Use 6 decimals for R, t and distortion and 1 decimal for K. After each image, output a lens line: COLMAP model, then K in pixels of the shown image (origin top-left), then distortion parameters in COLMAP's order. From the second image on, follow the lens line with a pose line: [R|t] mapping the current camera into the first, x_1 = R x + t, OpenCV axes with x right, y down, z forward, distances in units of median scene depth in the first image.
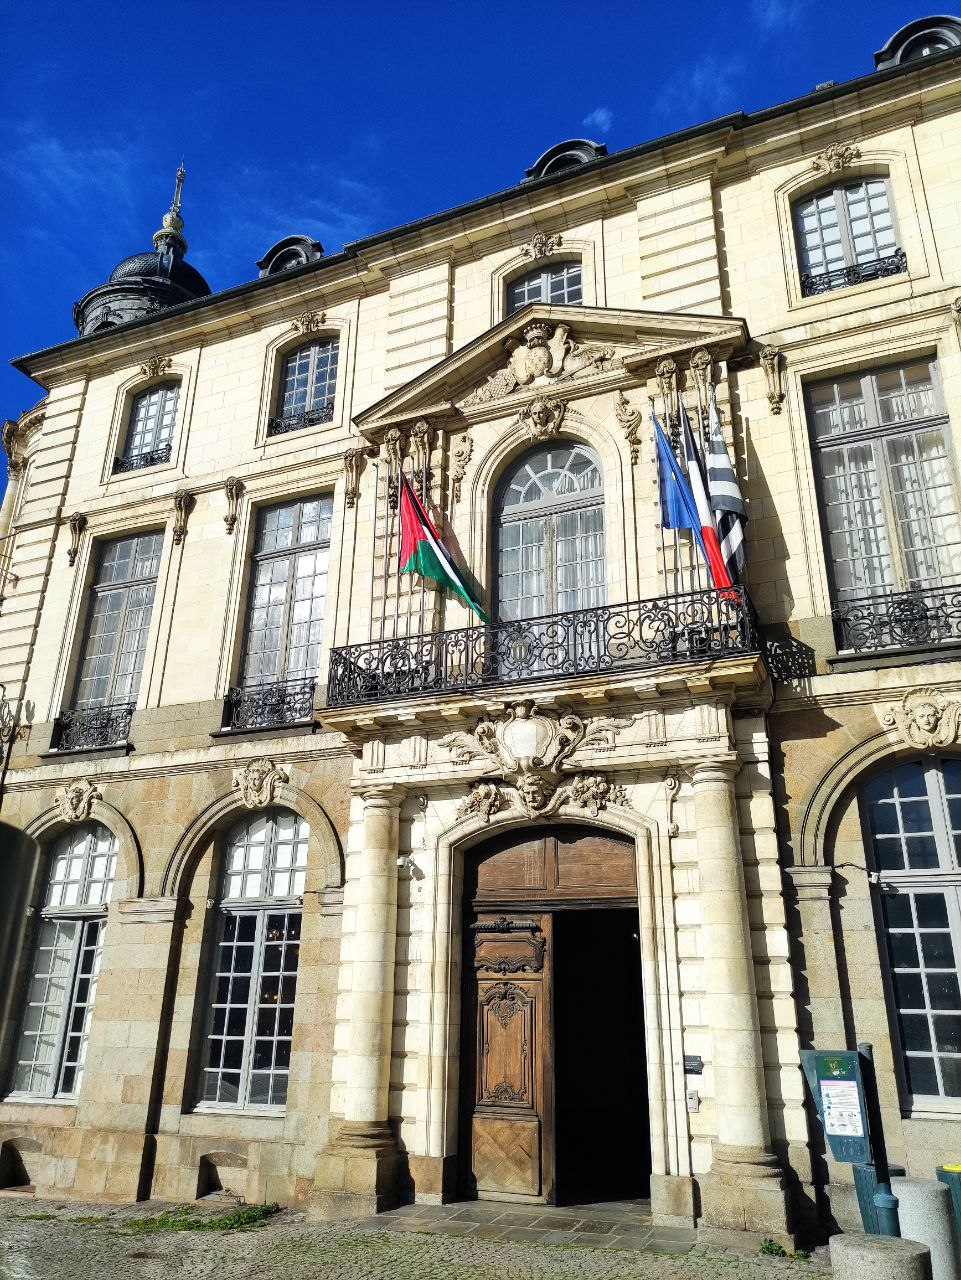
lens RADIAL K [[936.7, 0, 480.5], [0, 936.7, 640.0], [0, 0, 1]] dist [0.062138, -0.067036]
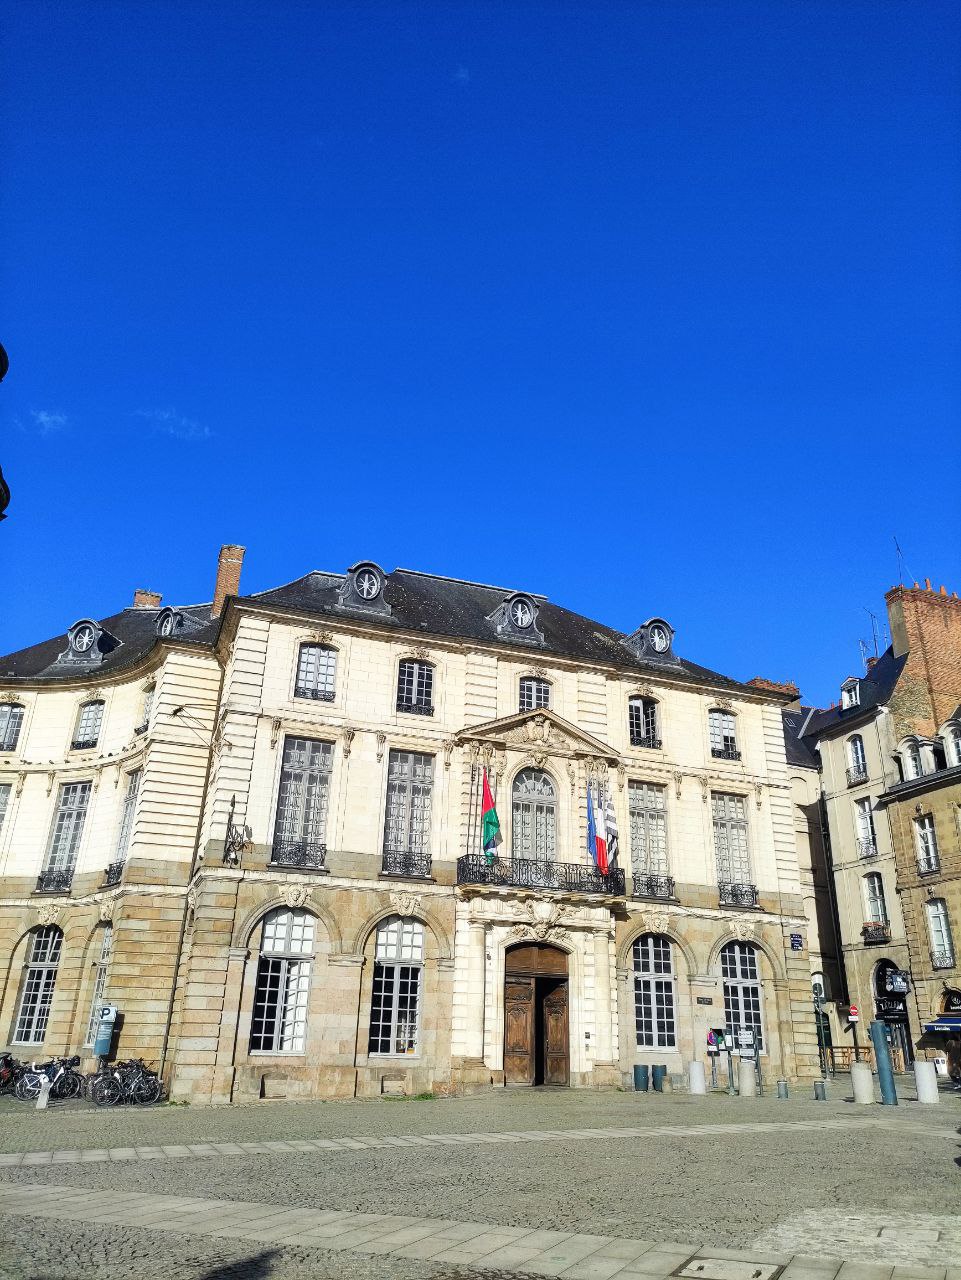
lens RADIAL K [[936.7, 0, 480.5], [0, 936.7, 640.0], [0, 0, 1]] dist [0.062138, -0.067036]
pose [[0.718130, 0.277427, 0.638218, -1.764011], [-0.274955, 0.955595, -0.106006, -0.256412], [-0.639287, -0.099356, 0.762522, -0.719885]]
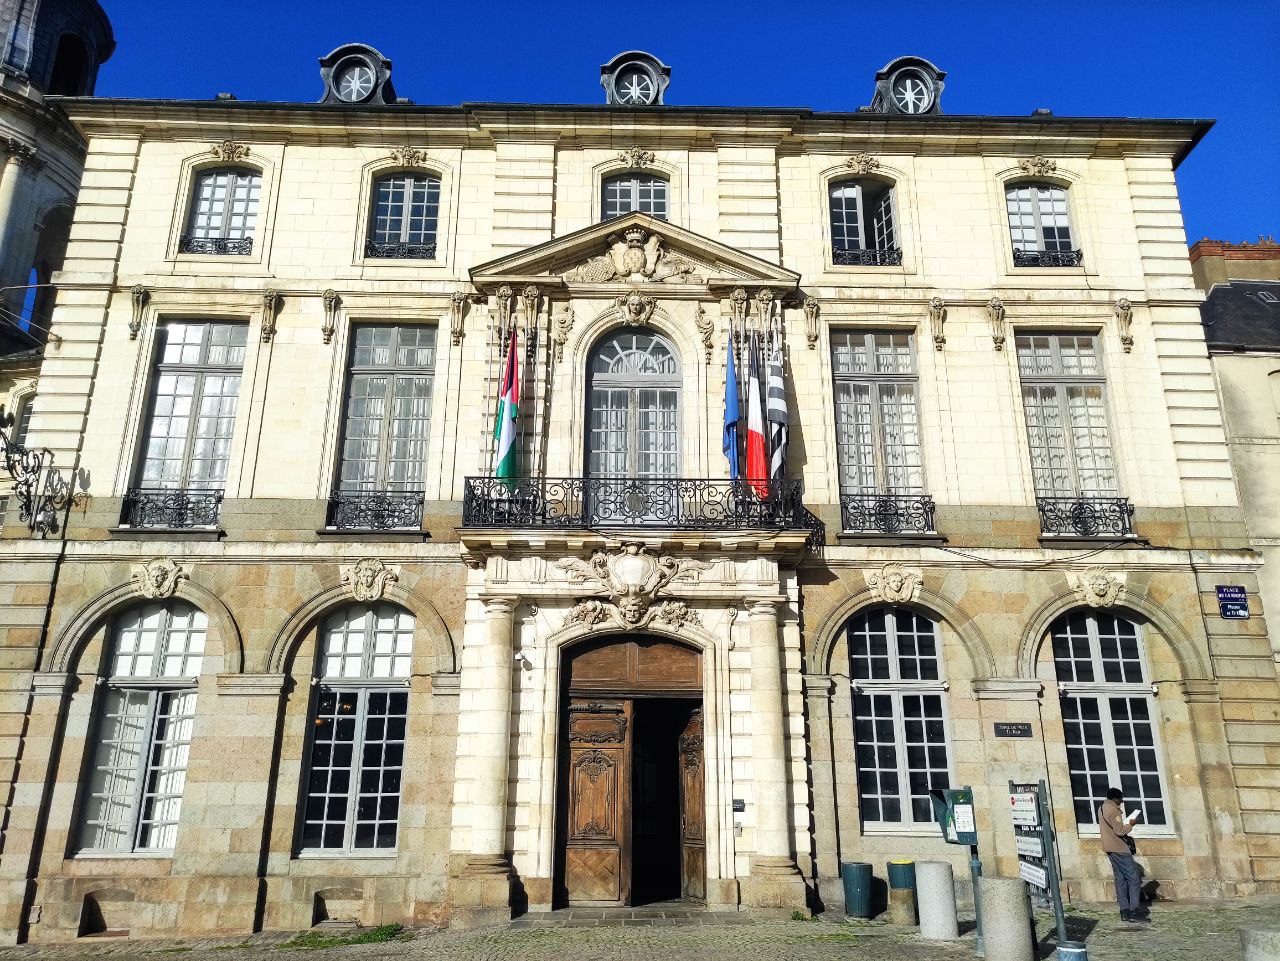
lens RADIAL K [[936.7, 0, 637.5], [0, 936.7, 476.0], [0, 0, 1]] dist [0.062138, -0.067036]
pose [[0.911209, 0.118115, 0.394647, -0.437470], [-0.145957, 0.988434, 0.041173, -0.073832], [-0.385219, -0.095118, 0.917910, -0.183426]]
